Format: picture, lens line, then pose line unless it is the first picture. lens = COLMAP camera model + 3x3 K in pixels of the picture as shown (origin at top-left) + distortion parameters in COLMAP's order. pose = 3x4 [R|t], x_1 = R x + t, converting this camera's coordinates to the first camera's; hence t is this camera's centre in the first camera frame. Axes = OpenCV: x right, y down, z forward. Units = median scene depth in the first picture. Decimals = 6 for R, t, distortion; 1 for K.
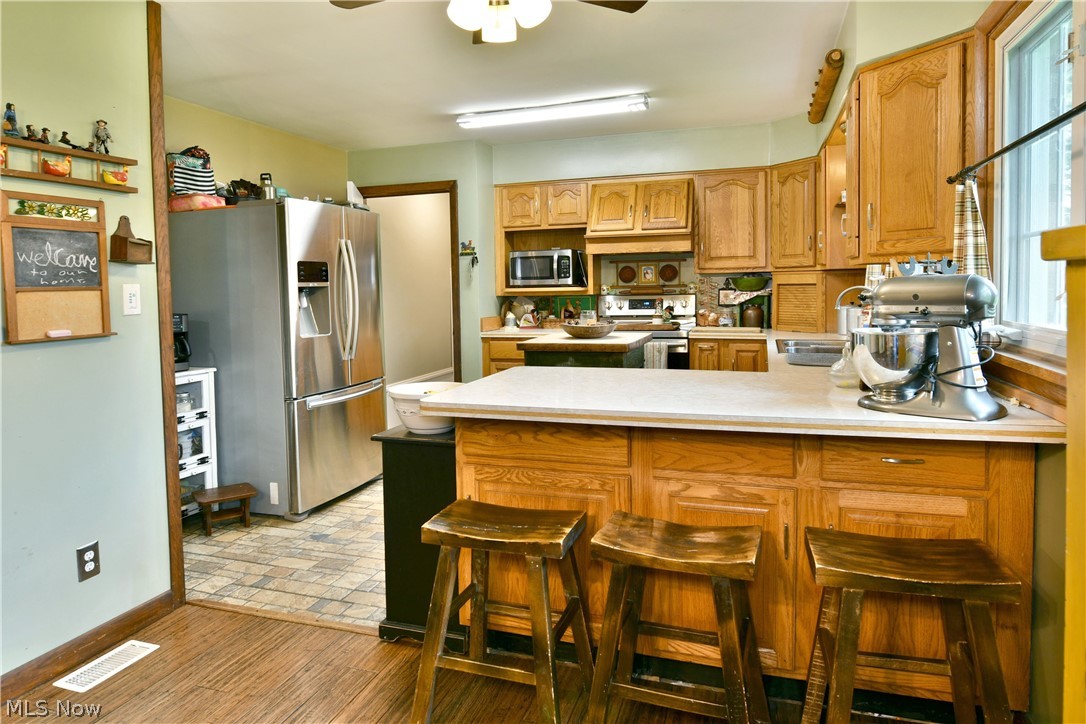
lens RADIAL K [[659.6, 0, 519.5], [0, 659.6, 311.9], [0, 0, 1]] dist [-0.013726, -0.006461]
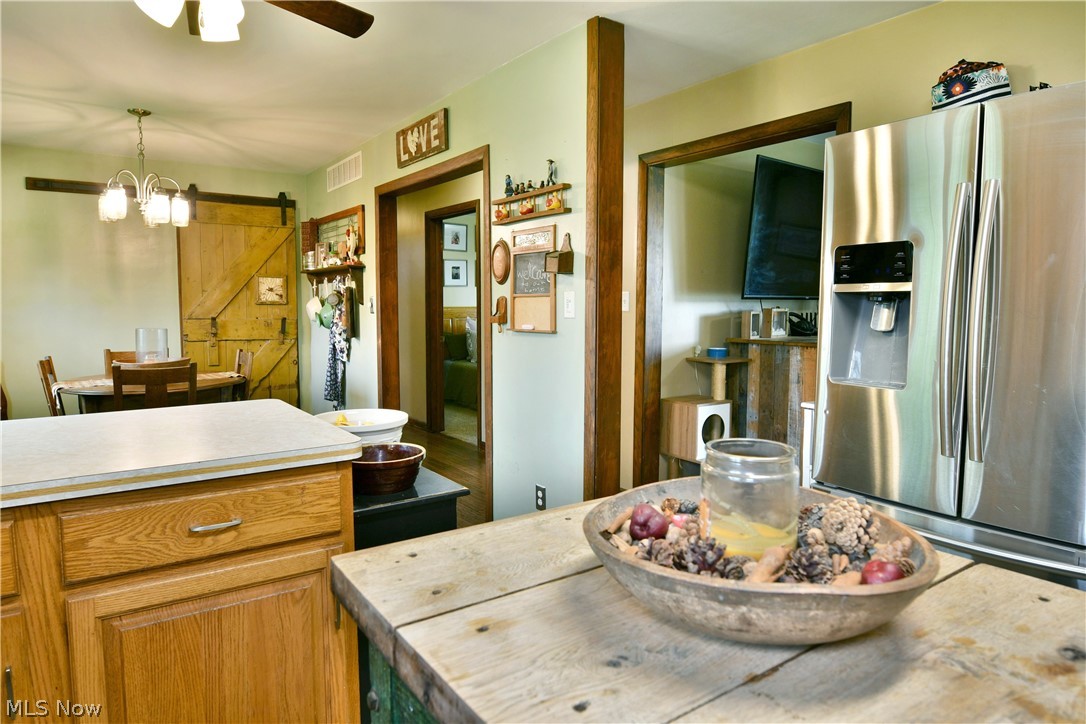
lens RADIAL K [[659.6, 0, 540.7], [0, 659.6, 353.2], [0, 0, 1]] dist [-0.013726, -0.006461]
pose [[-0.569417, 0.083211, -0.817826, 0.211006], [-0.019460, 0.993220, 0.114606, -0.035301], [0.821818, 0.081174, -0.563938, 0.855987]]
